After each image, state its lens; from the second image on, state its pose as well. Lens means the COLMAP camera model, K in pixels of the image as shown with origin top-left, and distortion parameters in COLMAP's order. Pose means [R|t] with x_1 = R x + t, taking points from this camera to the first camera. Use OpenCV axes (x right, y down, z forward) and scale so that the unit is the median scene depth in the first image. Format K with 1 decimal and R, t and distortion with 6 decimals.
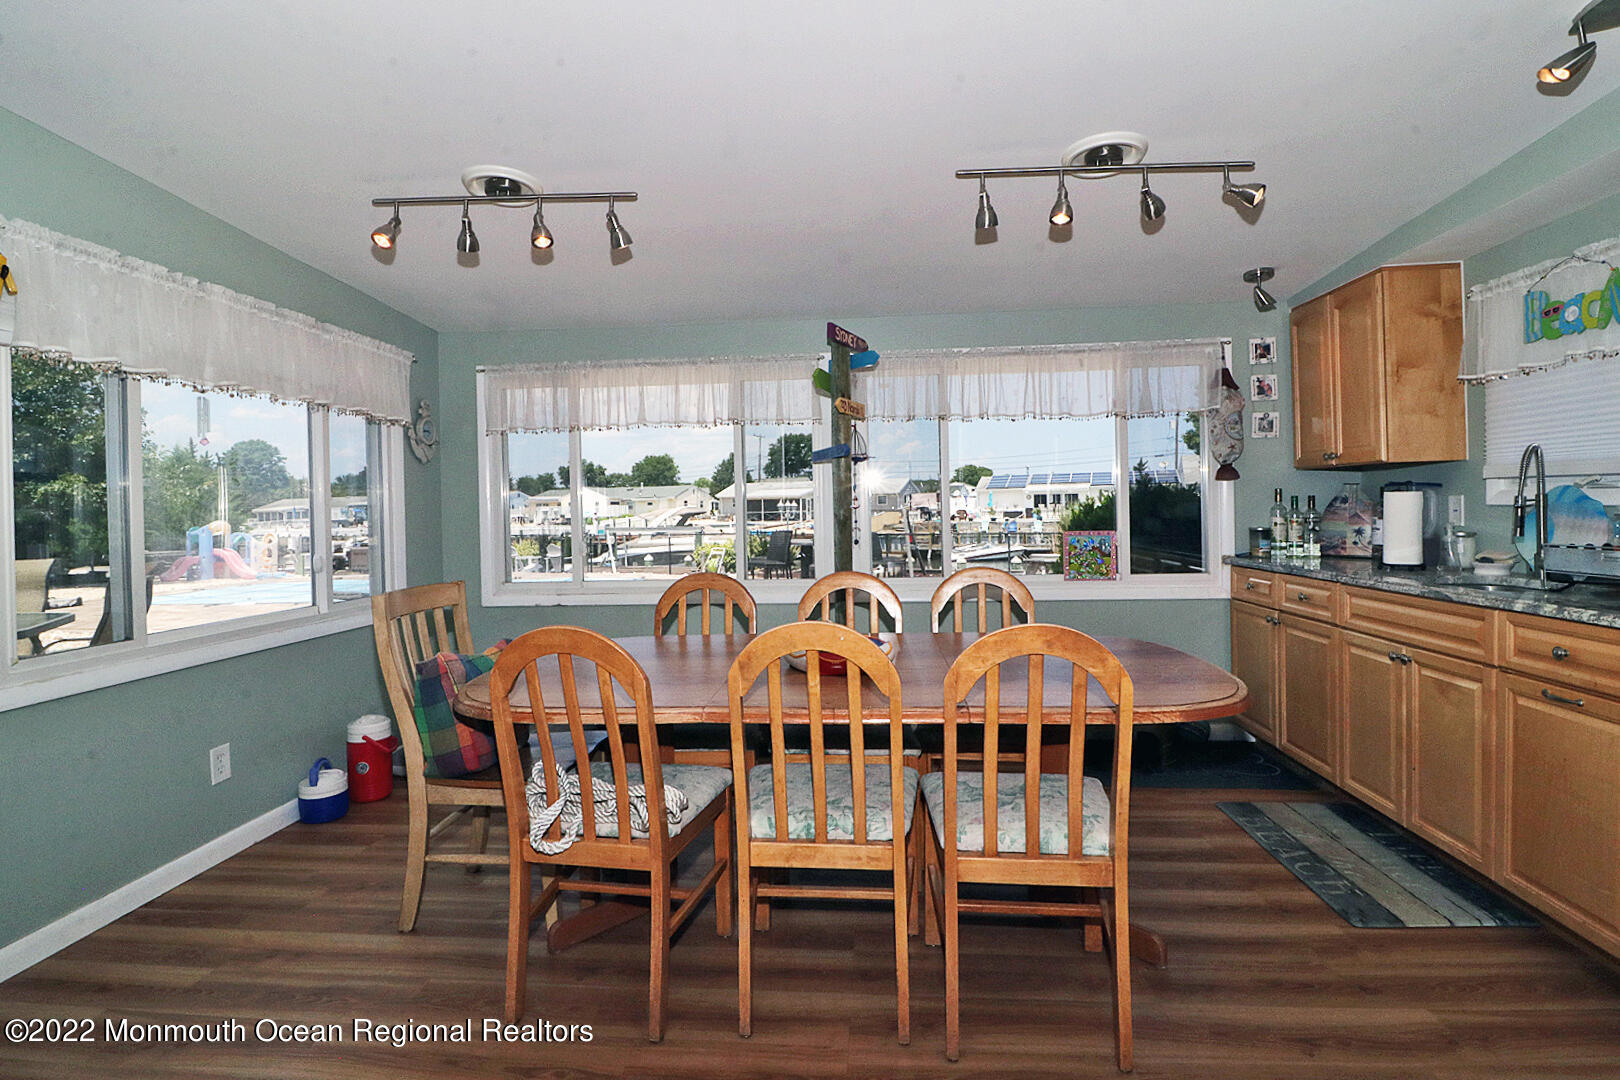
lens RADIAL K [[809.3, 0, 809.3], [0, 809.3, 517.4], [0, 0, 1]] dist [-0.001428, -0.015813]
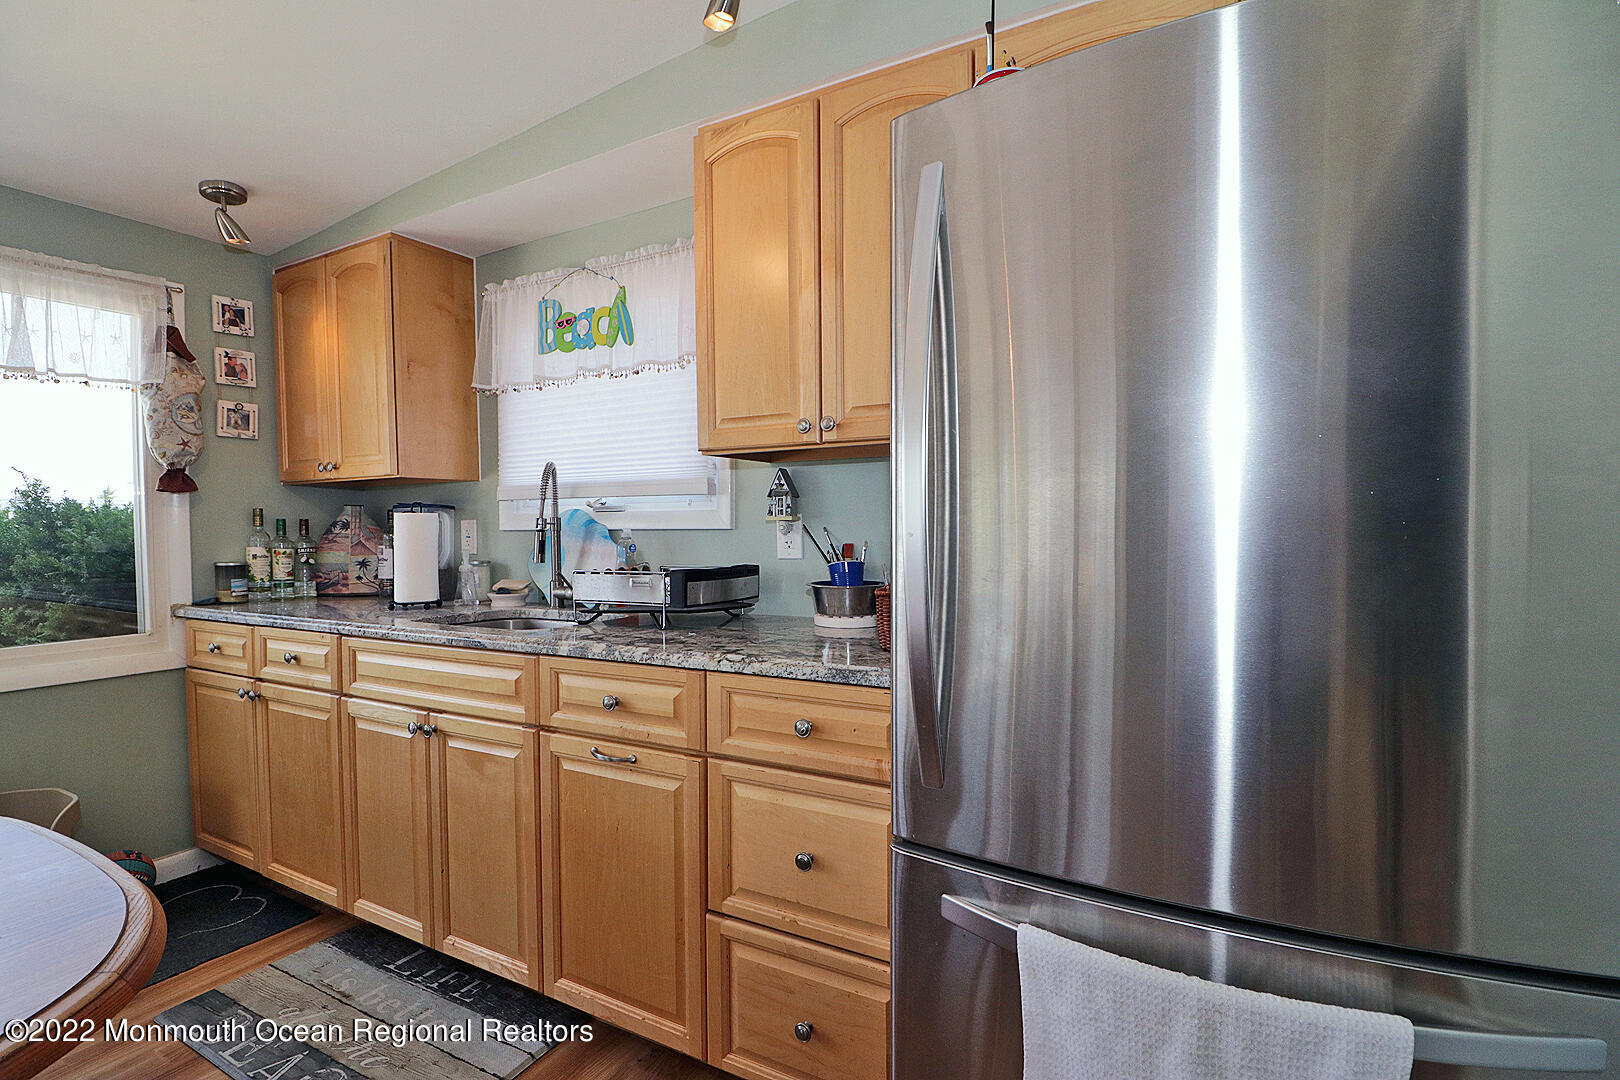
lens RADIAL K [[770.8, 0, 810.0], [0, 770.8, 540.0], [0, 0, 1]] dist [-0.015551, -0.000740]
pose [[0.421860, -0.000417, 0.906661, 0.190593], [0.016375, 0.999840, -0.007159, 0.007266], [-0.906513, 0.017866, 0.421799, 0.295529]]
